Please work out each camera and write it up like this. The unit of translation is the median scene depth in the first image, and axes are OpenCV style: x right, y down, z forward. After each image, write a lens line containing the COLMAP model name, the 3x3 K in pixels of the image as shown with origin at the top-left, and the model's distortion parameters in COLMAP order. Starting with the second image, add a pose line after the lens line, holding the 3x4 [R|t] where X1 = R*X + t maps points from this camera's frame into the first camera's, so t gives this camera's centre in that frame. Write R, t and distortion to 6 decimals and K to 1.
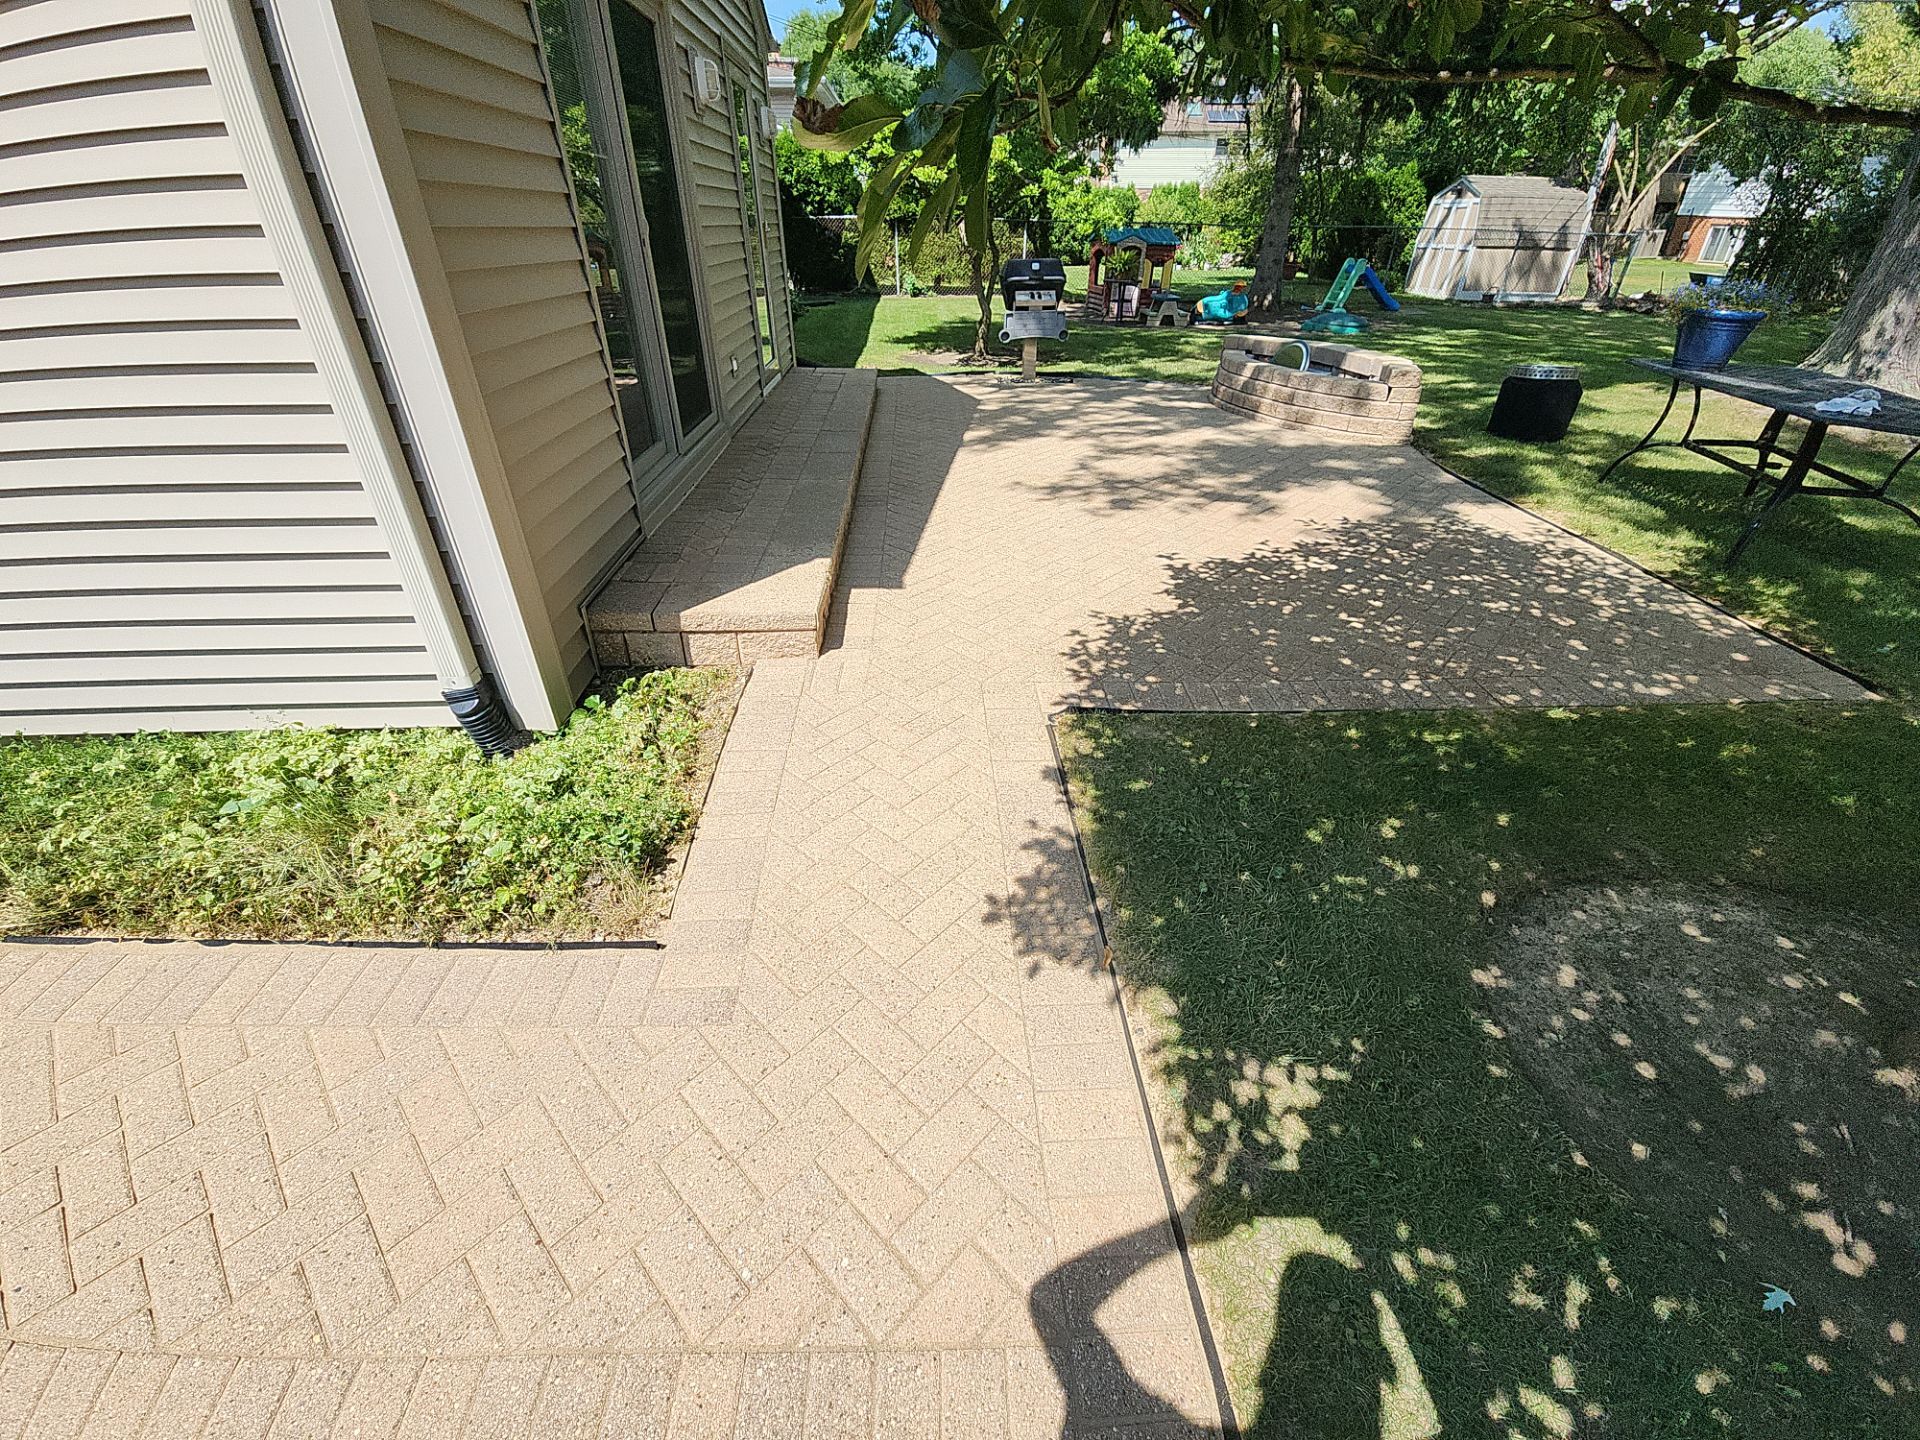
lens RADIAL K [[752.8, 0, 960.7], [0, 752.8, 714.6], [0, 0, 1]] dist [0.029931, -0.017458]
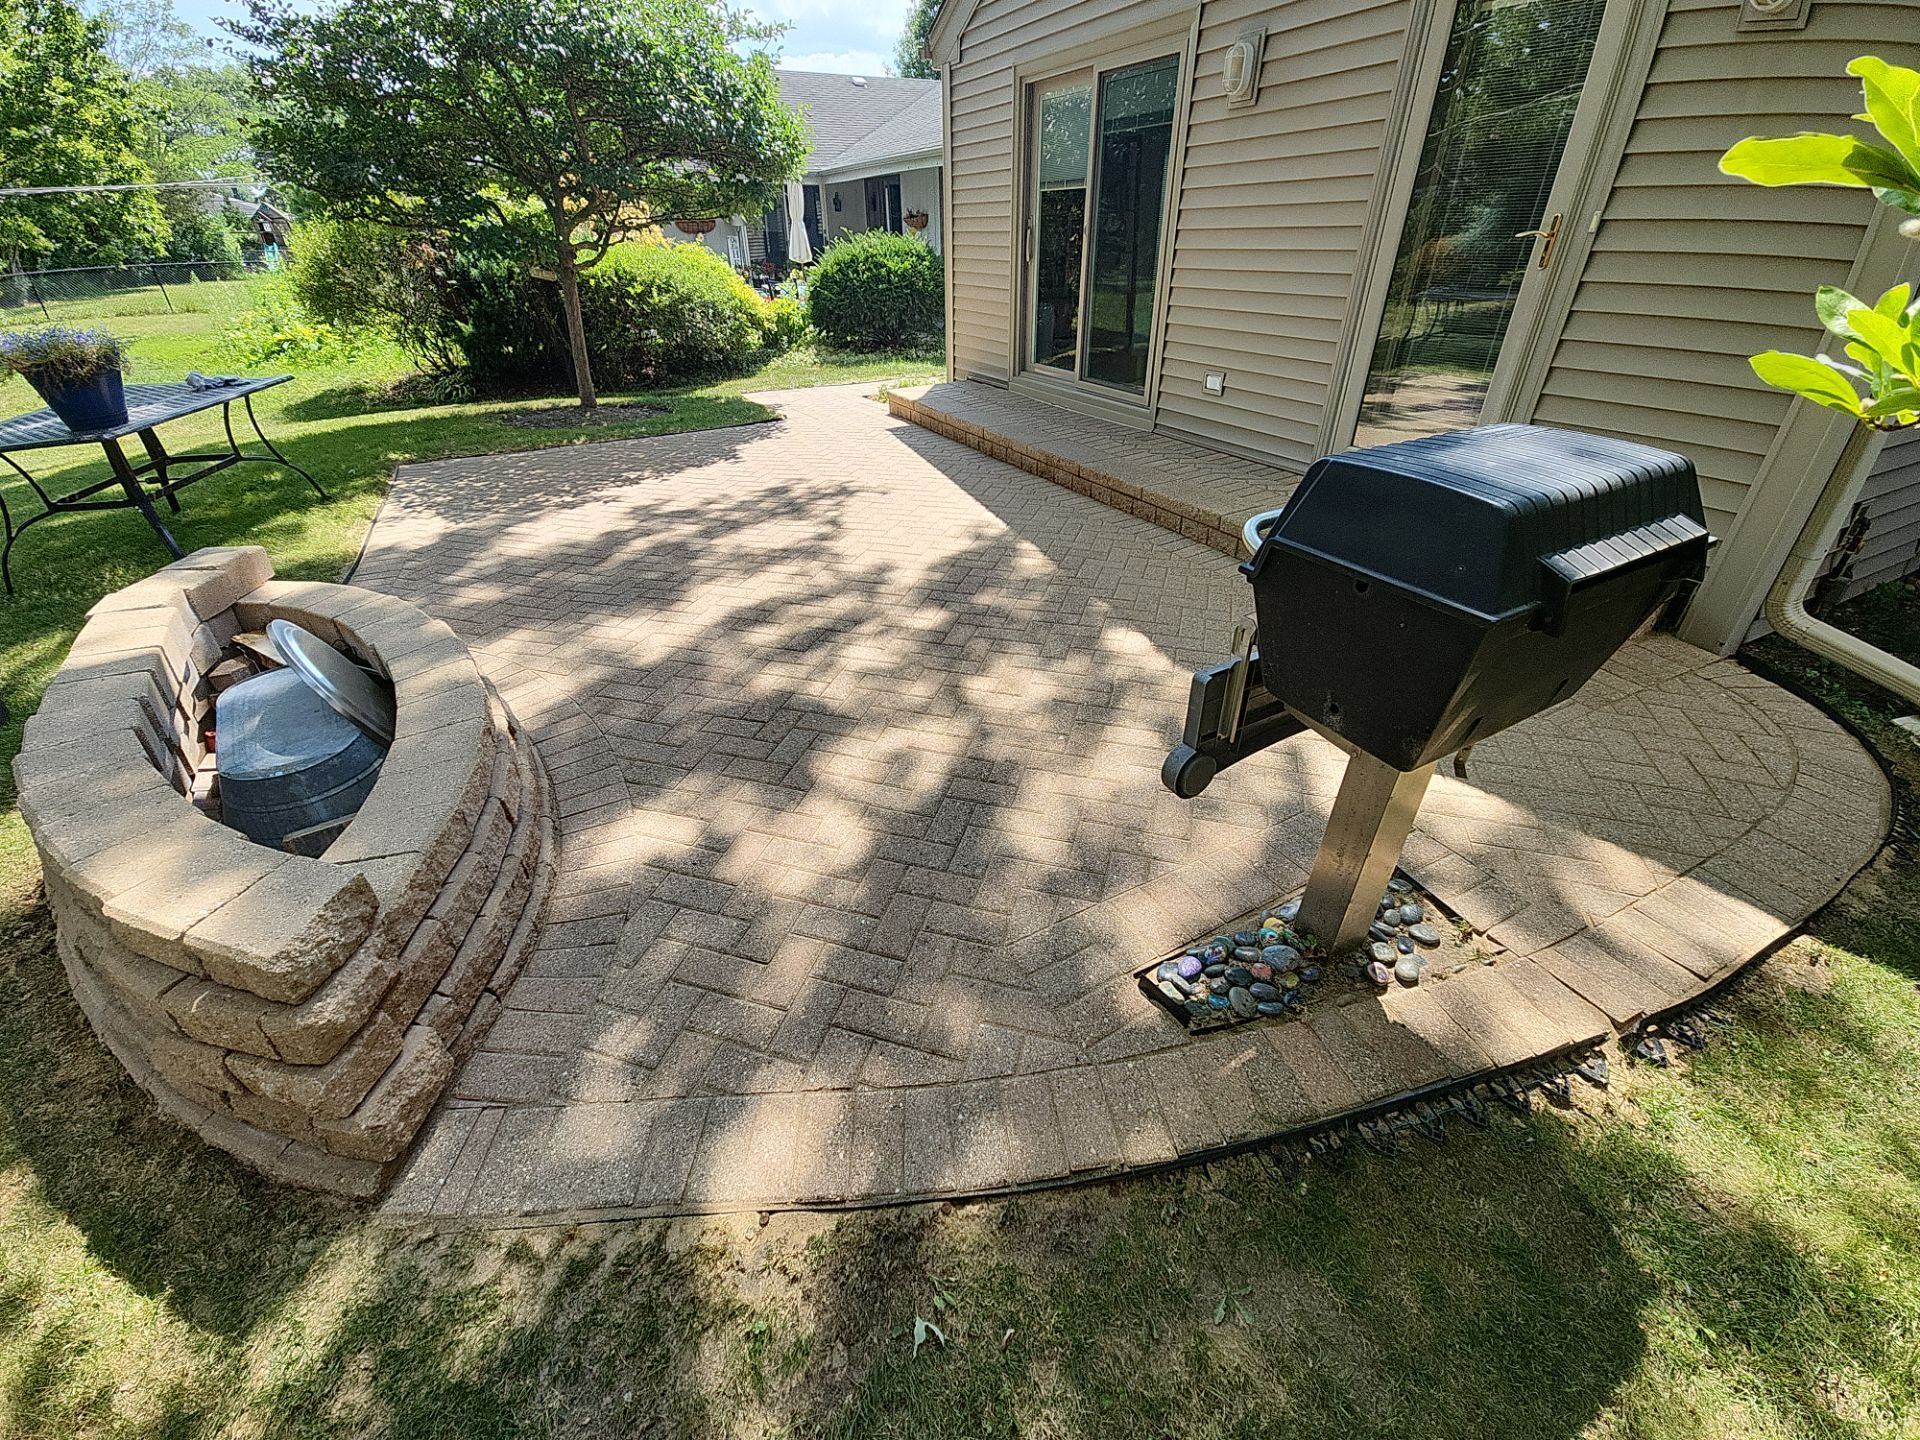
lens RADIAL K [[787.2, 0, 966.5], [0, 787.2, 720.1], [0, 0, 1]] dist [-0.001226, -0.000644]
pose [[-0.901059, 0.239524, -0.361553, 0.421227], [-0.223309, 0.458418, 0.860224, -1.068327], [0.371787, 0.855851, -0.359574, 1.646897]]
